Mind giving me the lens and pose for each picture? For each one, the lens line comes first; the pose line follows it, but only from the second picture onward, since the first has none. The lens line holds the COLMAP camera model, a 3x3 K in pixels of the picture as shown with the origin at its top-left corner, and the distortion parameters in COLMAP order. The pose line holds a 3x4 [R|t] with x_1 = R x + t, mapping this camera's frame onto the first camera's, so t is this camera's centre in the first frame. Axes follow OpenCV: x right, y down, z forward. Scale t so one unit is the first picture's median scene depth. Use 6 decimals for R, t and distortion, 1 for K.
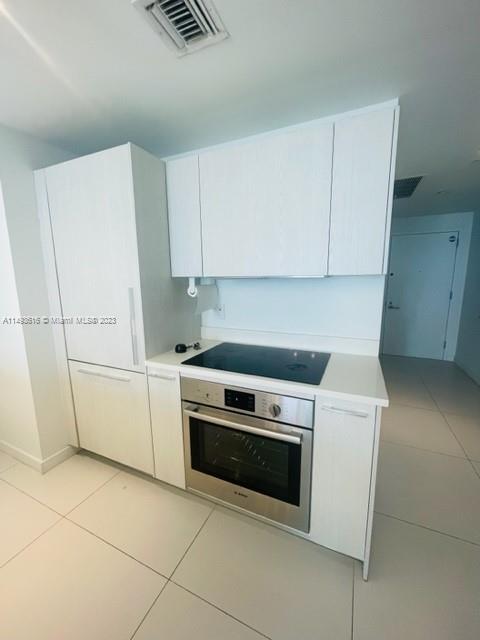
lens RADIAL K [[260.2, 0, 239.8], [0, 260.2, 322.6], [0, 0, 1]] dist [0.000186, -0.000095]
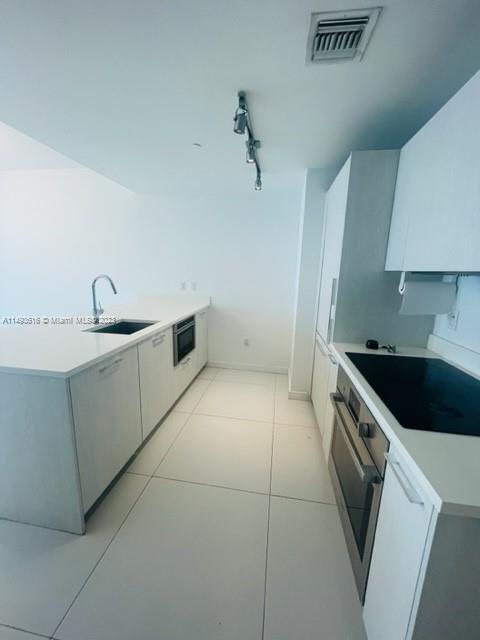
lens RADIAL K [[260.2, 0, 240.0], [0, 260.2, 319.5], [0, 0, 1]] dist [0.000186, -0.000095]
pose [[0.277430, 0.205269, -0.938561, 0.518387], [-0.177550, 0.971036, 0.159889, -0.059188], [0.944197, 0.122284, 0.305840, 0.223432]]
